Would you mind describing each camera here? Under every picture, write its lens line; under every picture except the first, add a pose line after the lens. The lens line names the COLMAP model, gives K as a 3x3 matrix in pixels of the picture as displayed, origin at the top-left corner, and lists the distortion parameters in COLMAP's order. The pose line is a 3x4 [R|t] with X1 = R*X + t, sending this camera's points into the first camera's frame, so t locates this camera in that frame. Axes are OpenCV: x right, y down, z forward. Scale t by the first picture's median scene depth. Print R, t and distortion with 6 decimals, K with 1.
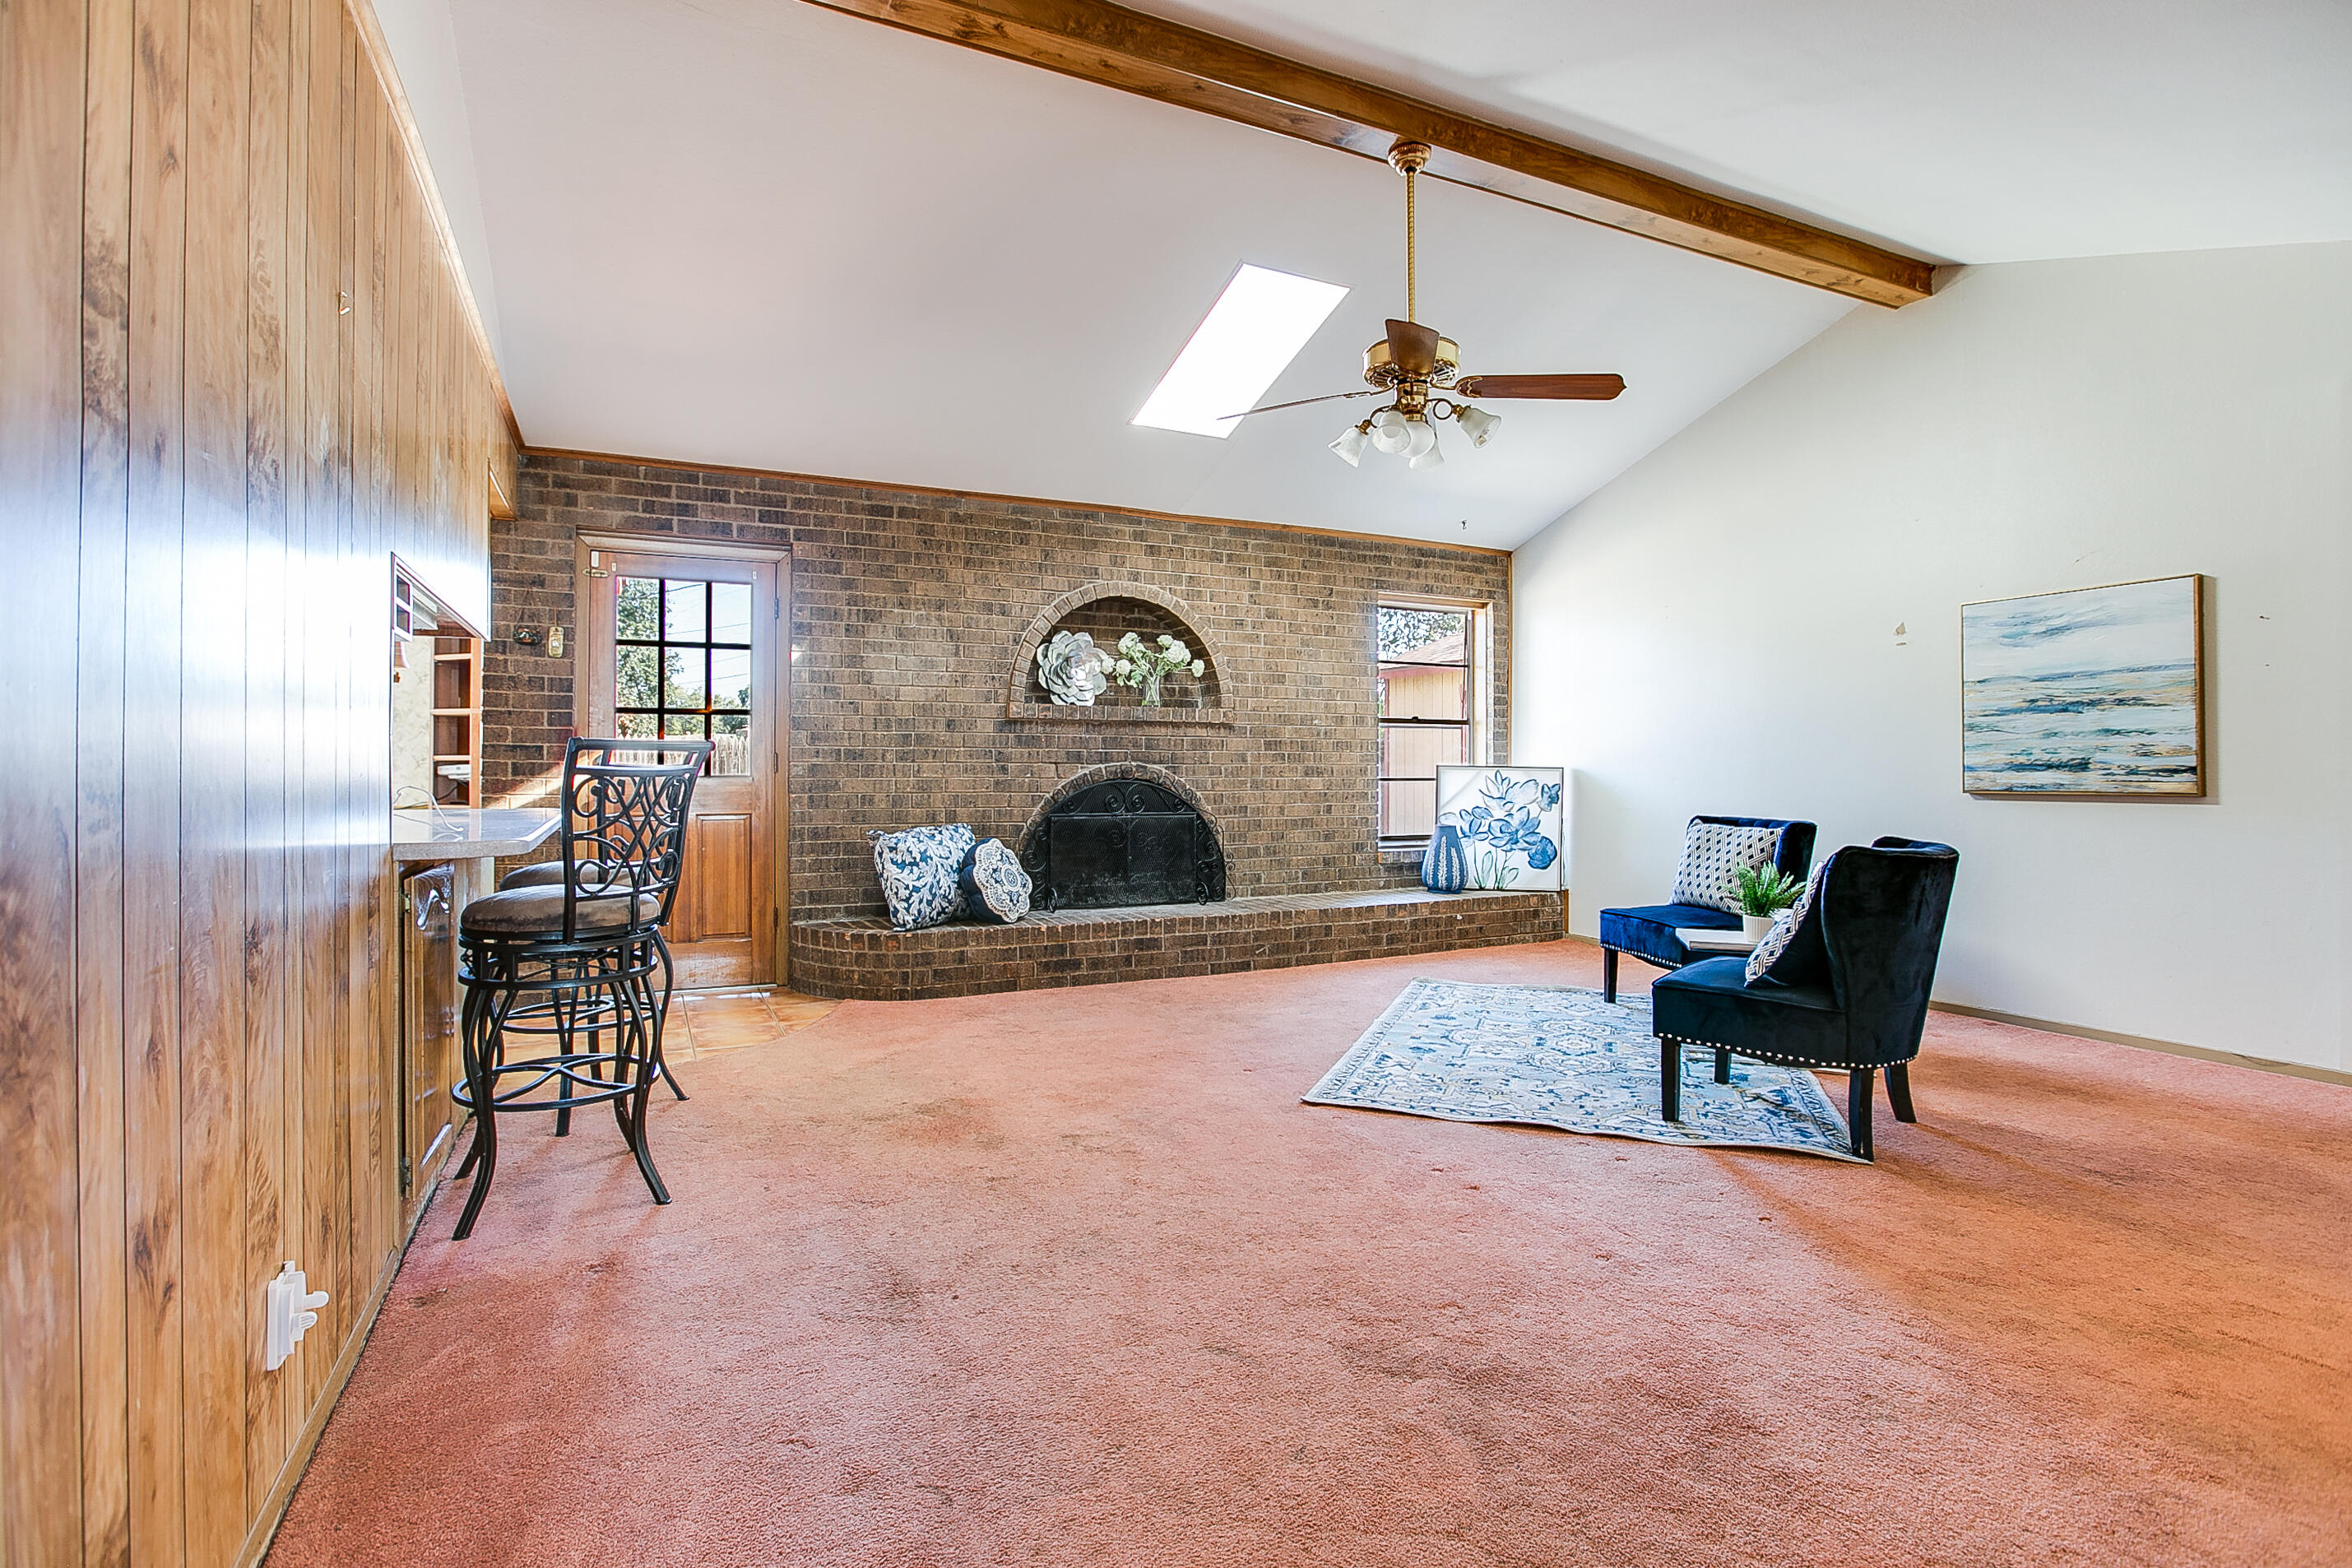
lens RADIAL K [[1116.4, 0, 1174.4], [0, 1116.4, 744.3], [0, 0, 1]] dist [-0.047067, 0.017774]
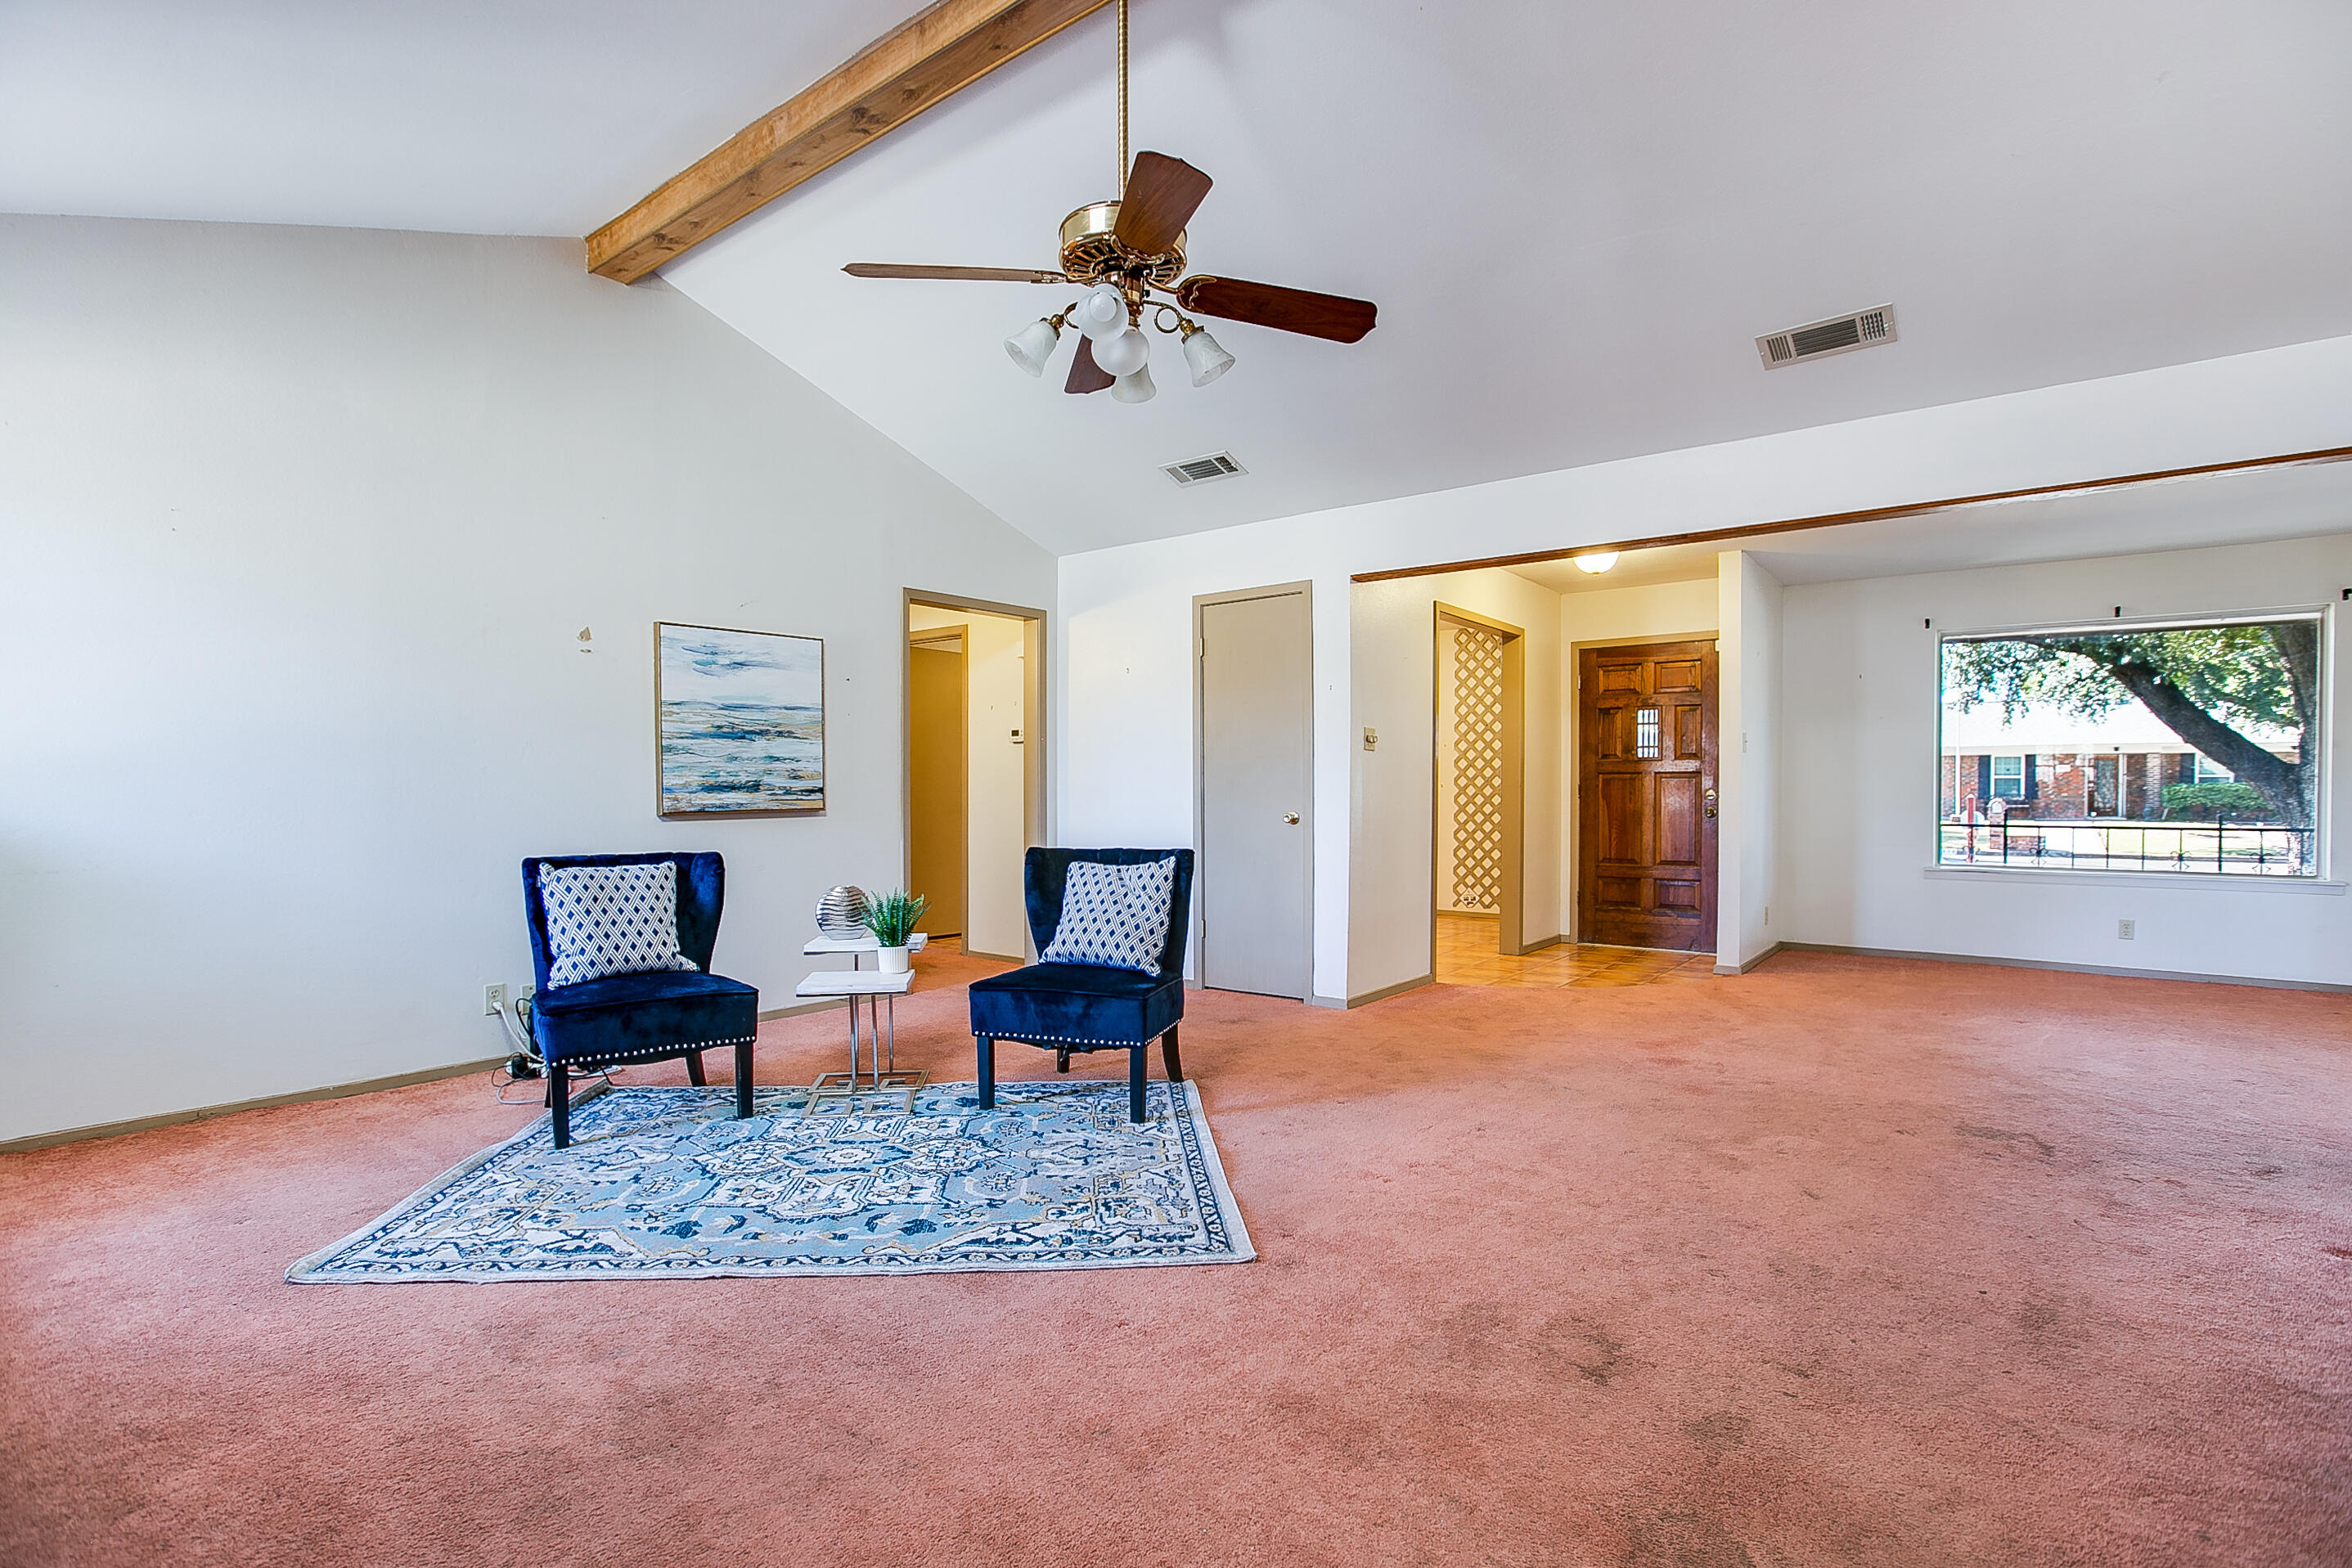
lens RADIAL K [[1116.3, 0, 1160.5], [0, 1116.3, 813.4], [0, 0, 1]] dist [-0.047067, 0.017774]
pose [[-0.423382, -0.024060, 0.905632, -0.310269], [-0.013448, 0.999704, 0.020272, 0.013684], [-0.905851, -0.003596, -0.423581, 0.852303]]
